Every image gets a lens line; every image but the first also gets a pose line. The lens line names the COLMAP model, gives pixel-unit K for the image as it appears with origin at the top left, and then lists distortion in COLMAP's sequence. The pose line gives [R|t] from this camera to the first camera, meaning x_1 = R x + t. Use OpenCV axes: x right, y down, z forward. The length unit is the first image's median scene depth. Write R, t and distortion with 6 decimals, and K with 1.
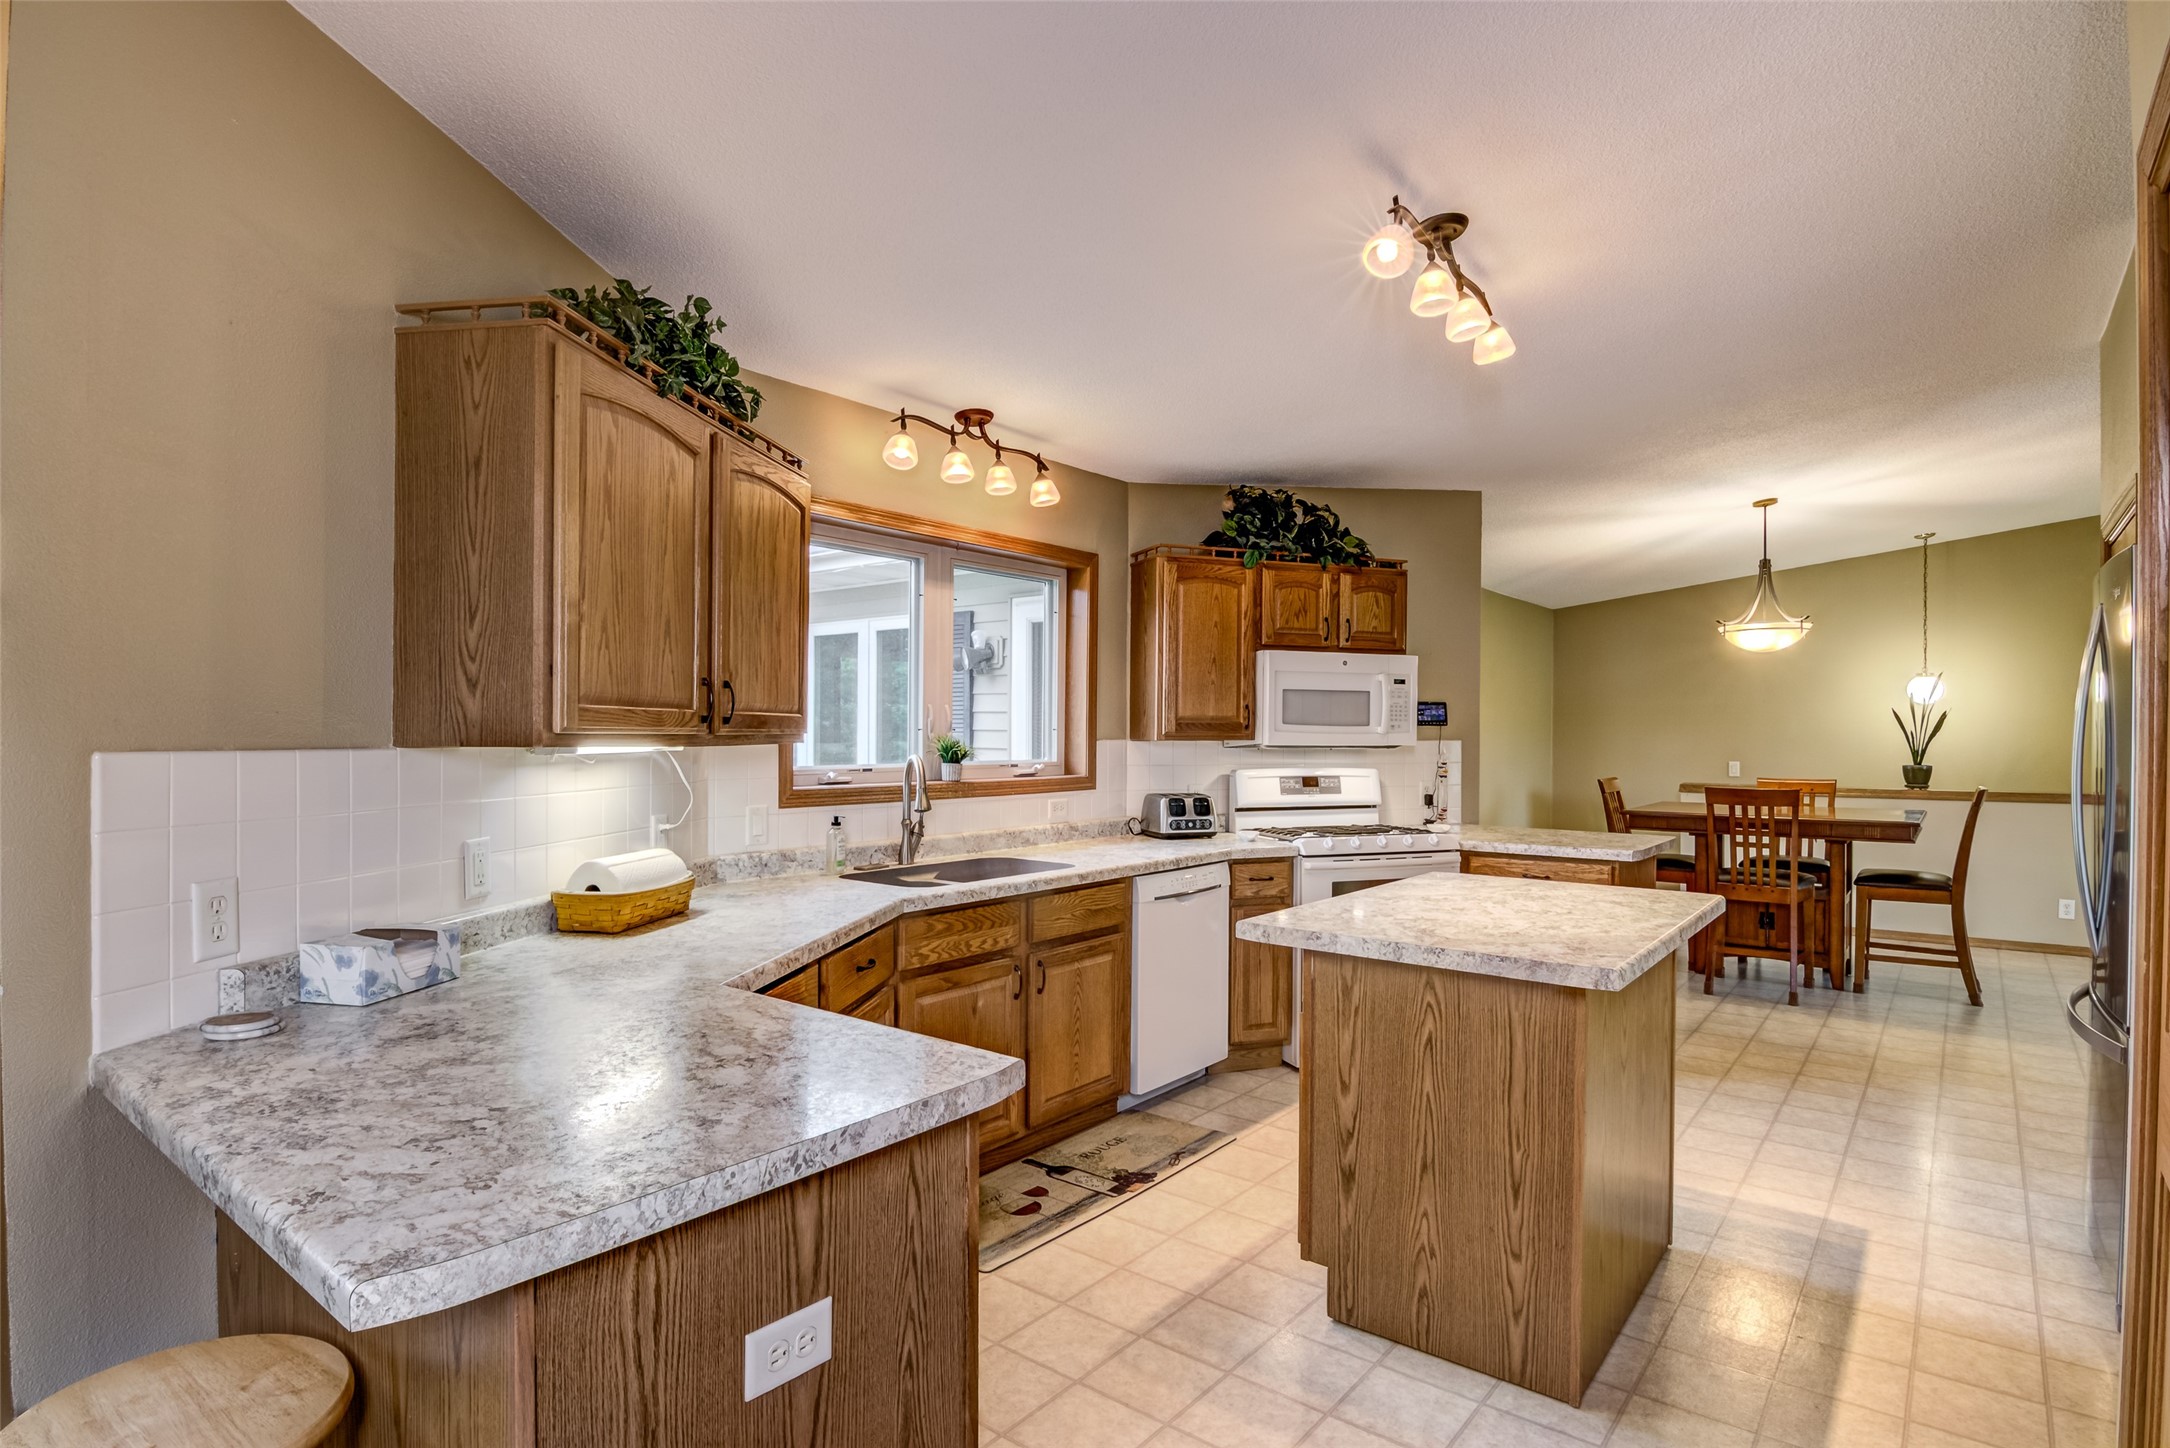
lens RADIAL K [[1109.8, 0, 1083.7], [0, 1109.8, 732.2], [0, 0, 1]] dist [-0.000888, 0.000322]
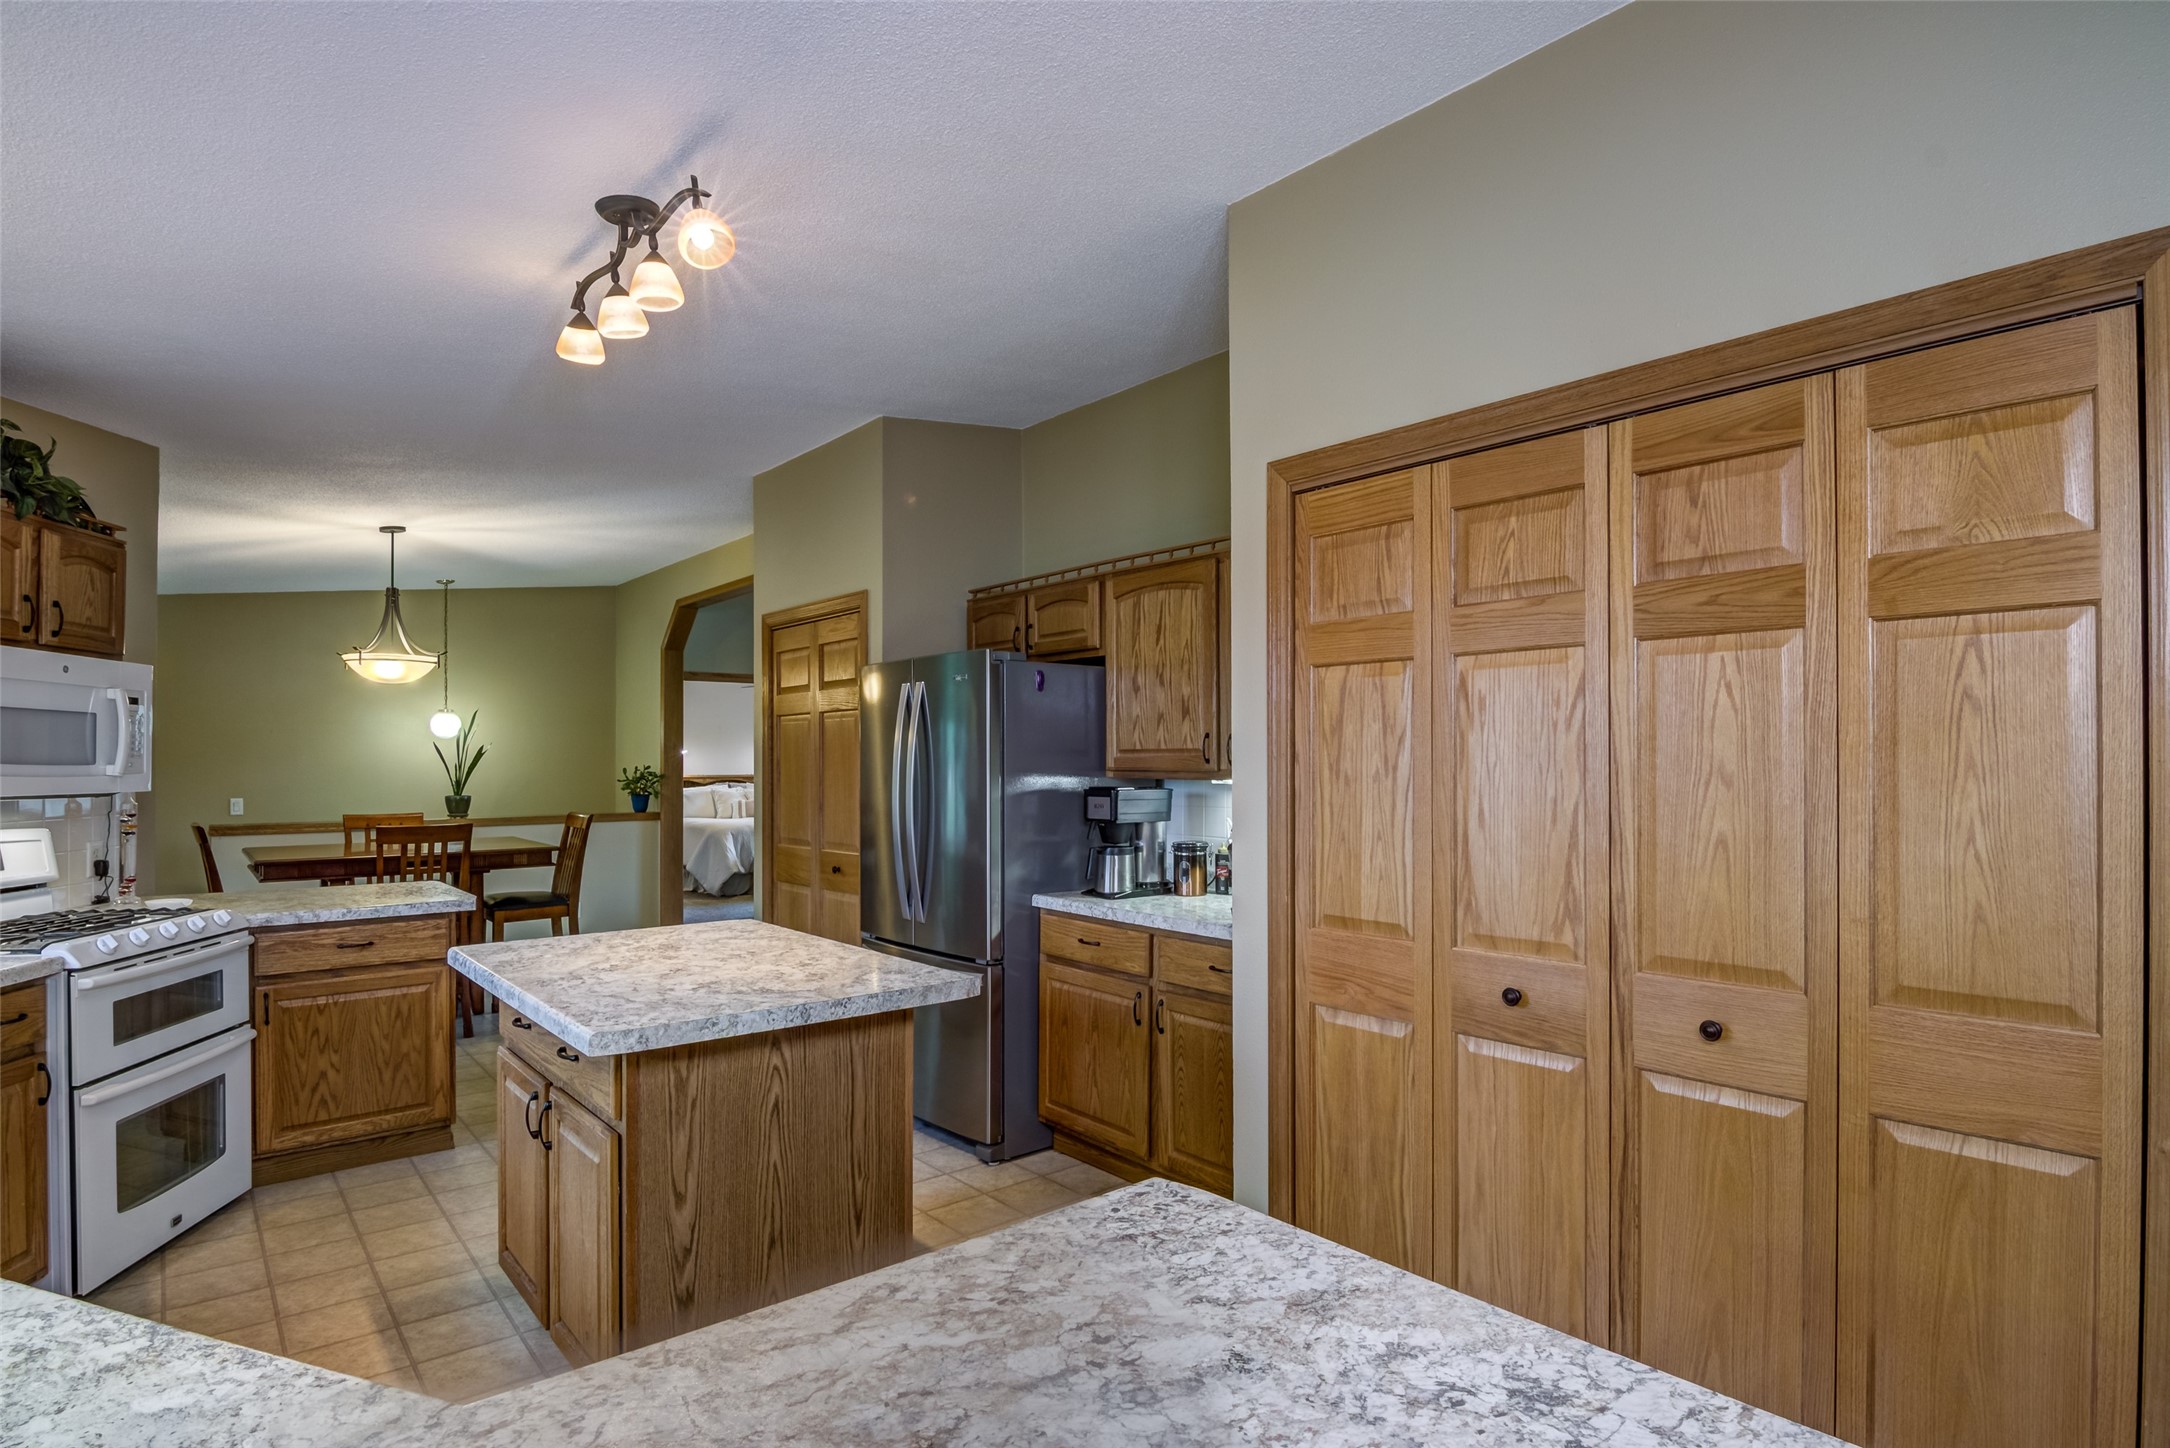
lens RADIAL K [[1125.7, 0, 1088.1], [0, 1125.7, 746.0], [0, 0, 1]] dist [-0.016541, -0.000267]
pose [[0.191189, 0.008374, 0.981517, -0.355549], [0.003379, 0.999952, -0.009190, -0.010706], [-0.981547, 0.005074, 0.191152, 0.345071]]
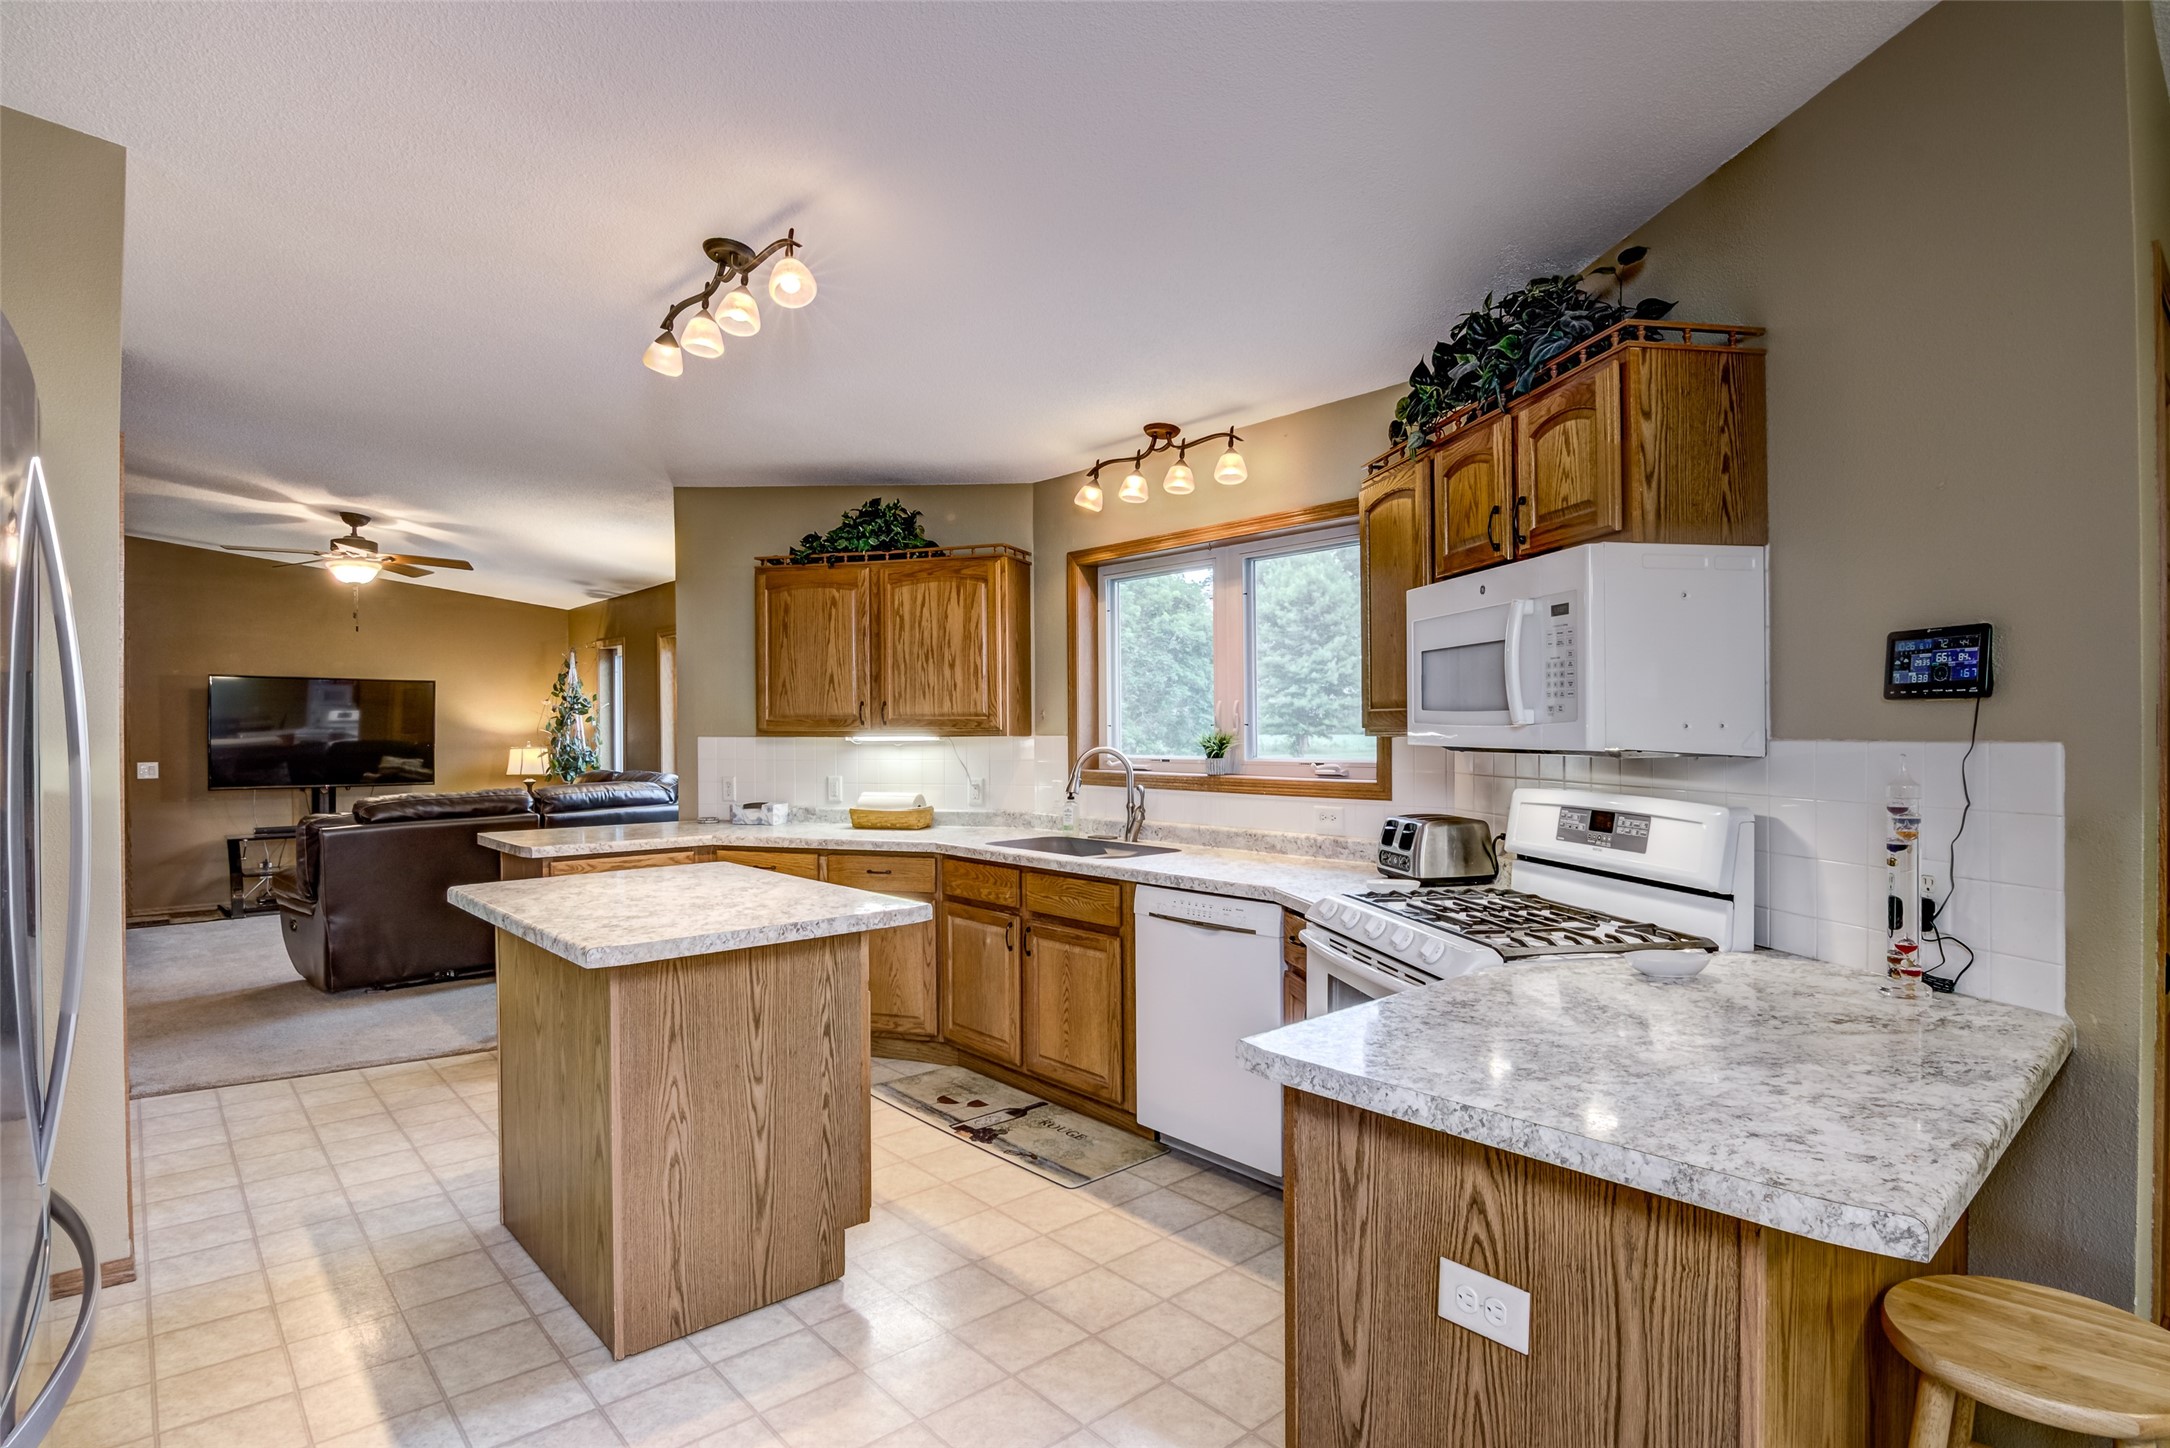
lens RADIAL K [[1087.6, 0, 1085.0], [0, 1087.6, 724.0], [0, 0, 1]] dist [-0.001653, -0.000396]
pose [[-0.161978, -0.007391, -0.986767, 0.937051], [0.004917, 0.999953, -0.008297, 0.004809], [0.986782, -0.006196, -0.161934, 1.094141]]
